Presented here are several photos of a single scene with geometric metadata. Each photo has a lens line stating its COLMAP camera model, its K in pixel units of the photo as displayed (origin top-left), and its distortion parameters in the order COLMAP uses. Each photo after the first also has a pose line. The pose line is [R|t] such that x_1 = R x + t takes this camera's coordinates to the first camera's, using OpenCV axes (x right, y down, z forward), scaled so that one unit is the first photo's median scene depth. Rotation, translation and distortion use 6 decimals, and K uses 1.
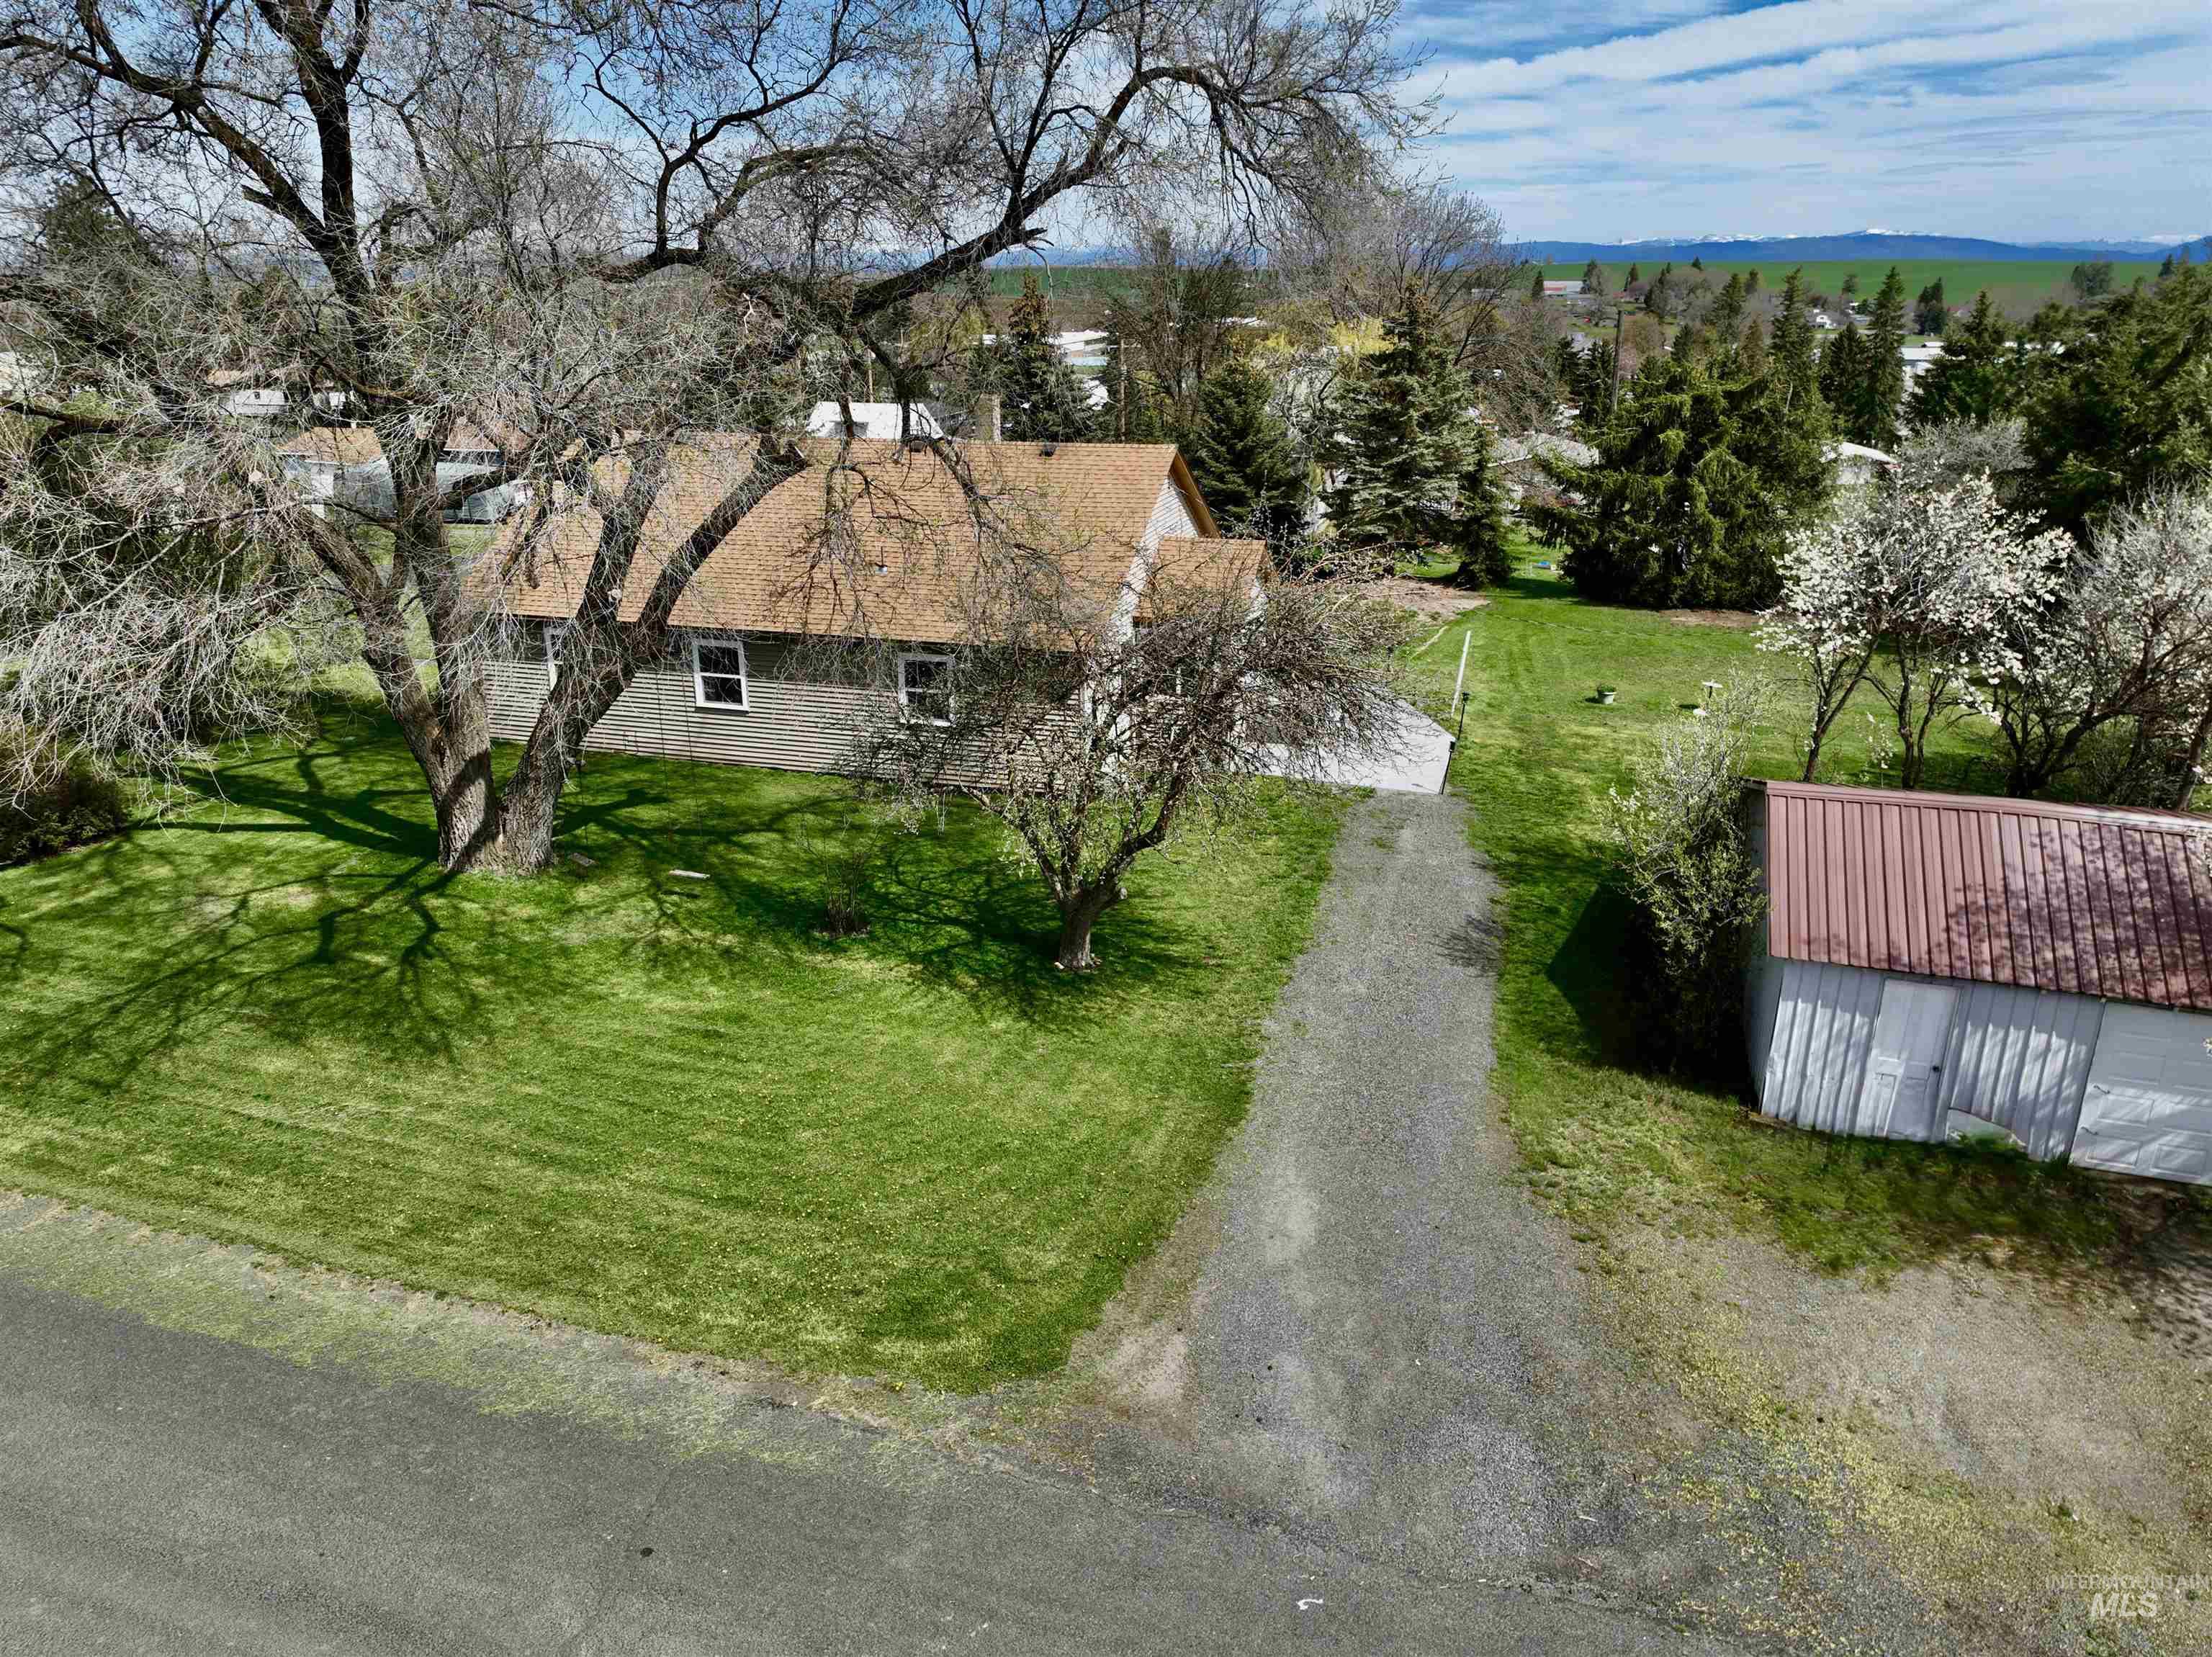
lens RADIAL K [[1554.1, 0, 1101.7], [0, 1554.1, 827.0], [0, 0, 1]] dist [-0.001056, 0.019187]
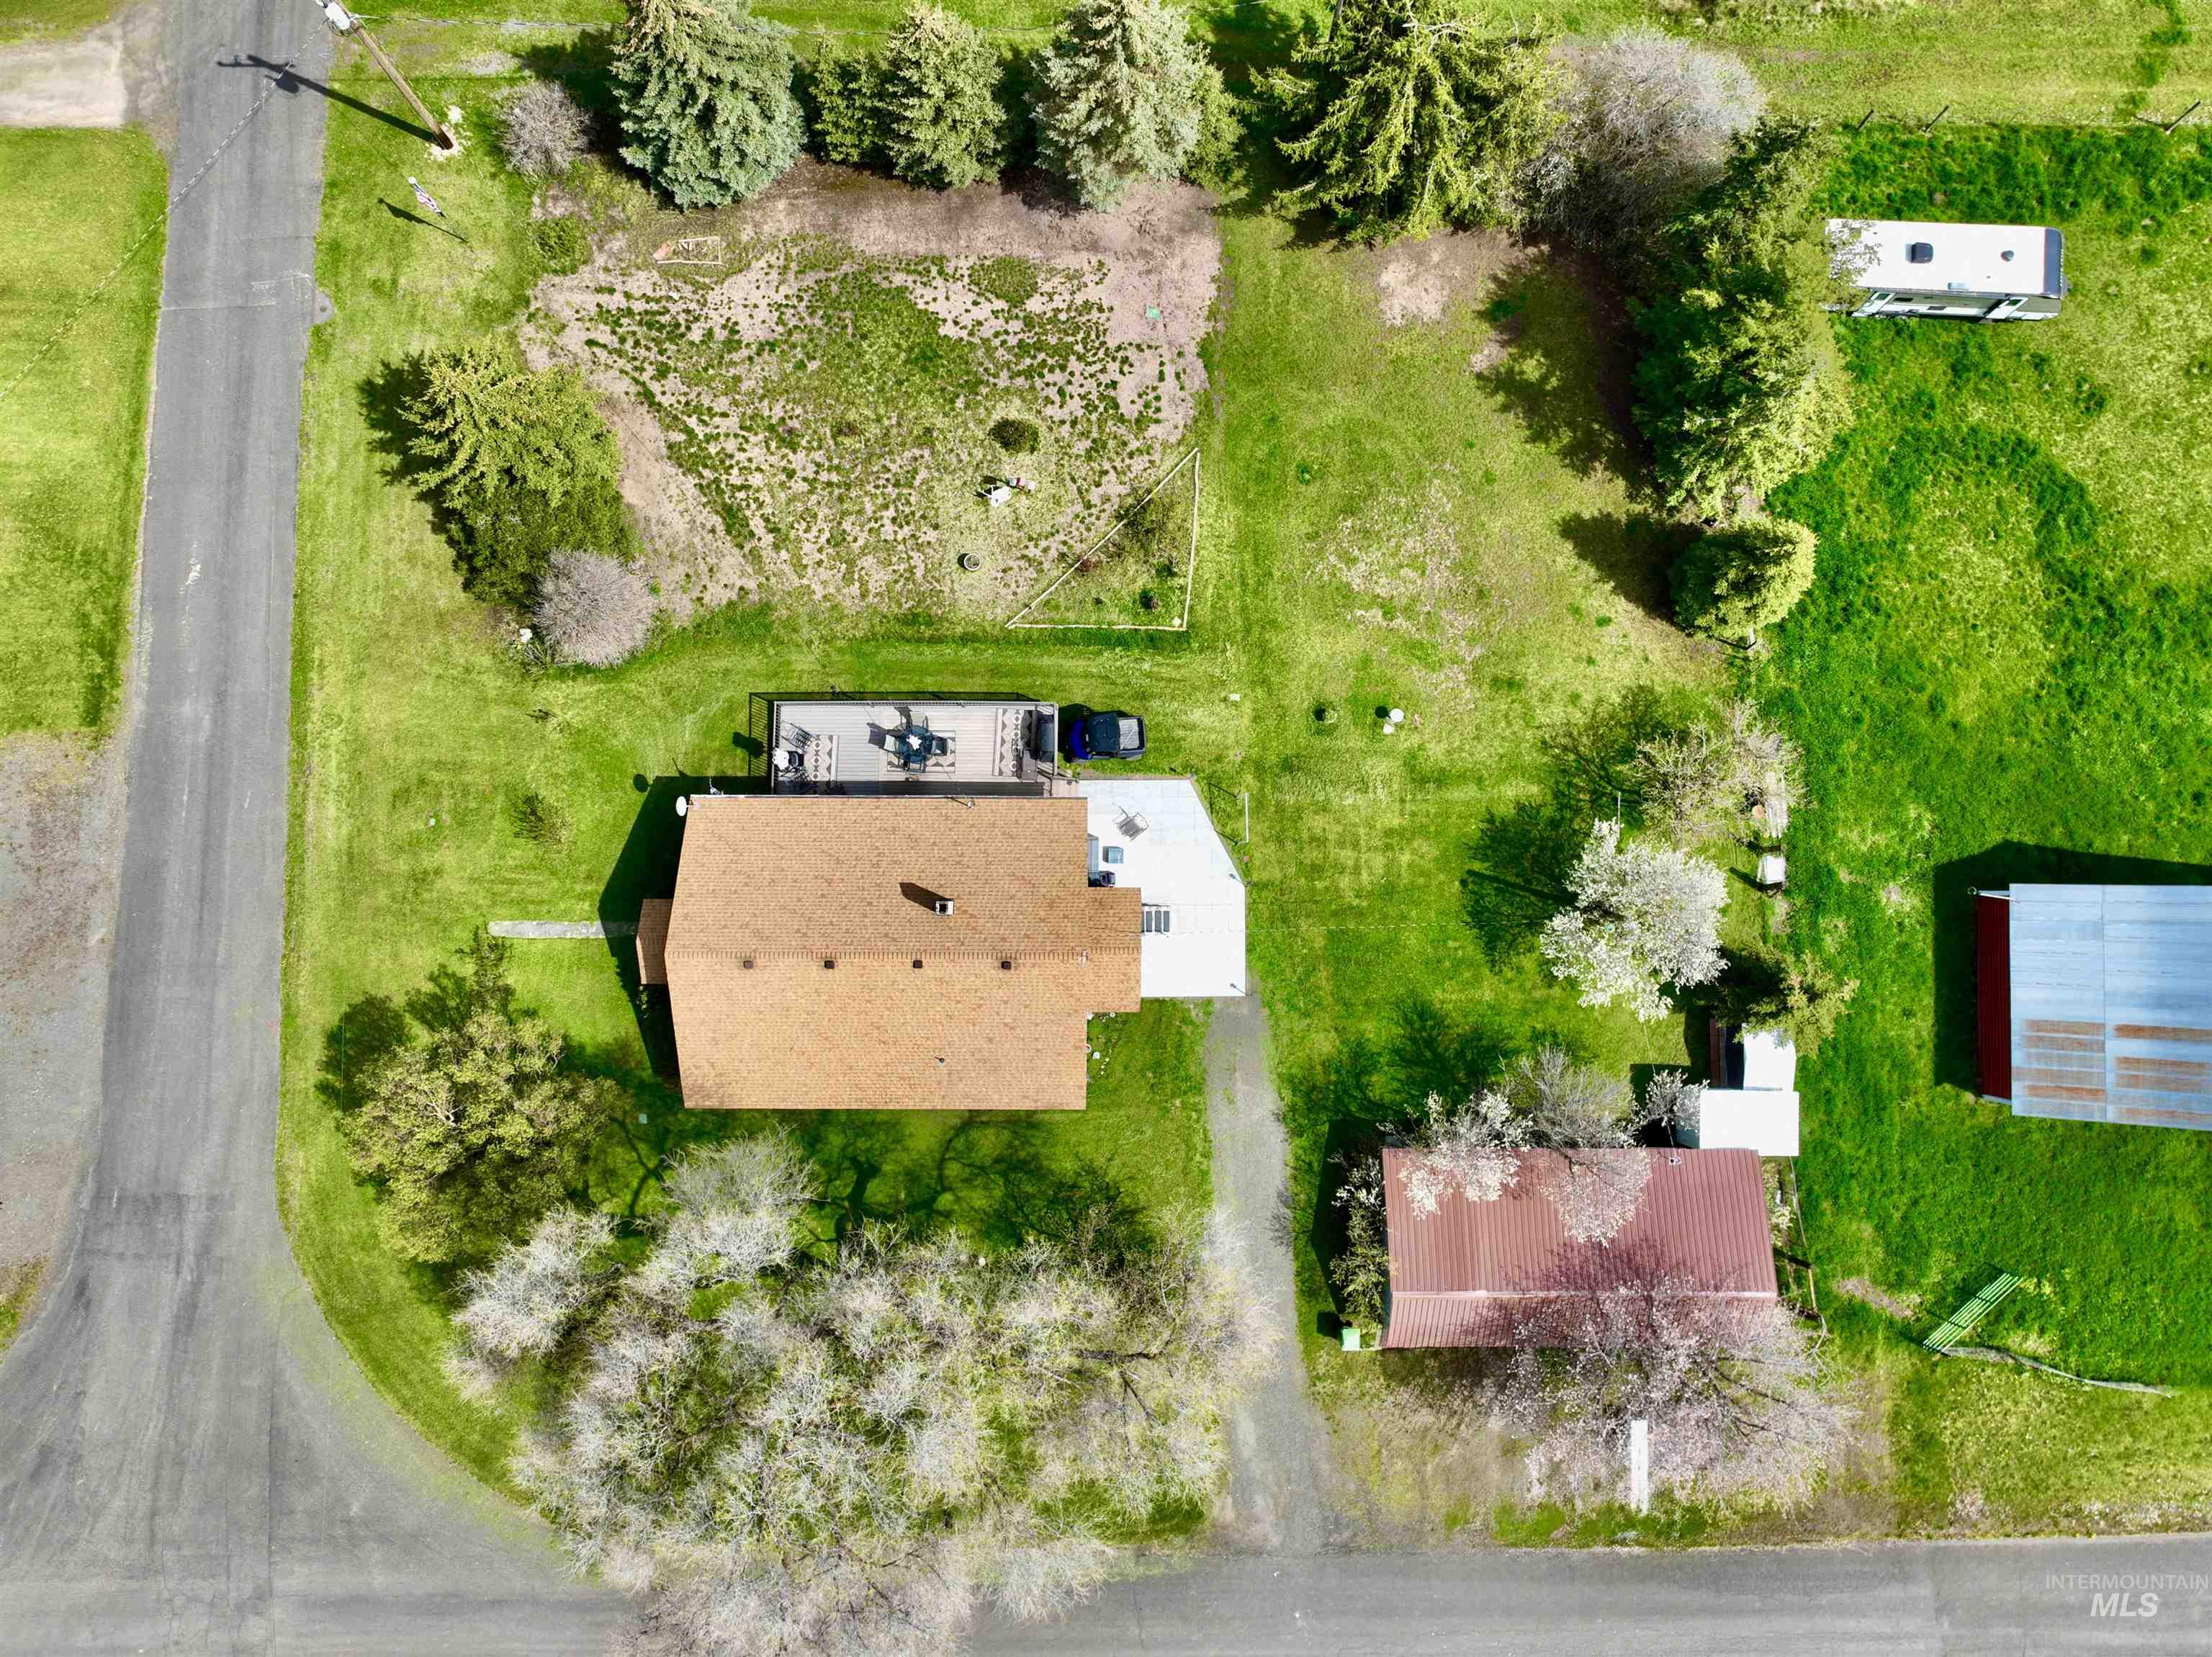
lens RADIAL K [[1554.1, 0, 1103.3], [0, 1554.1, 837.1], [0, 0, 1]] dist [-0.001056, 0.019187]
pose [[0.956657, -0.291009, 0.011009, 0.088118], [0.101545, 0.368769, 0.923958, -1.849447], [-0.272939, -0.882793, 0.382336, 0.501801]]
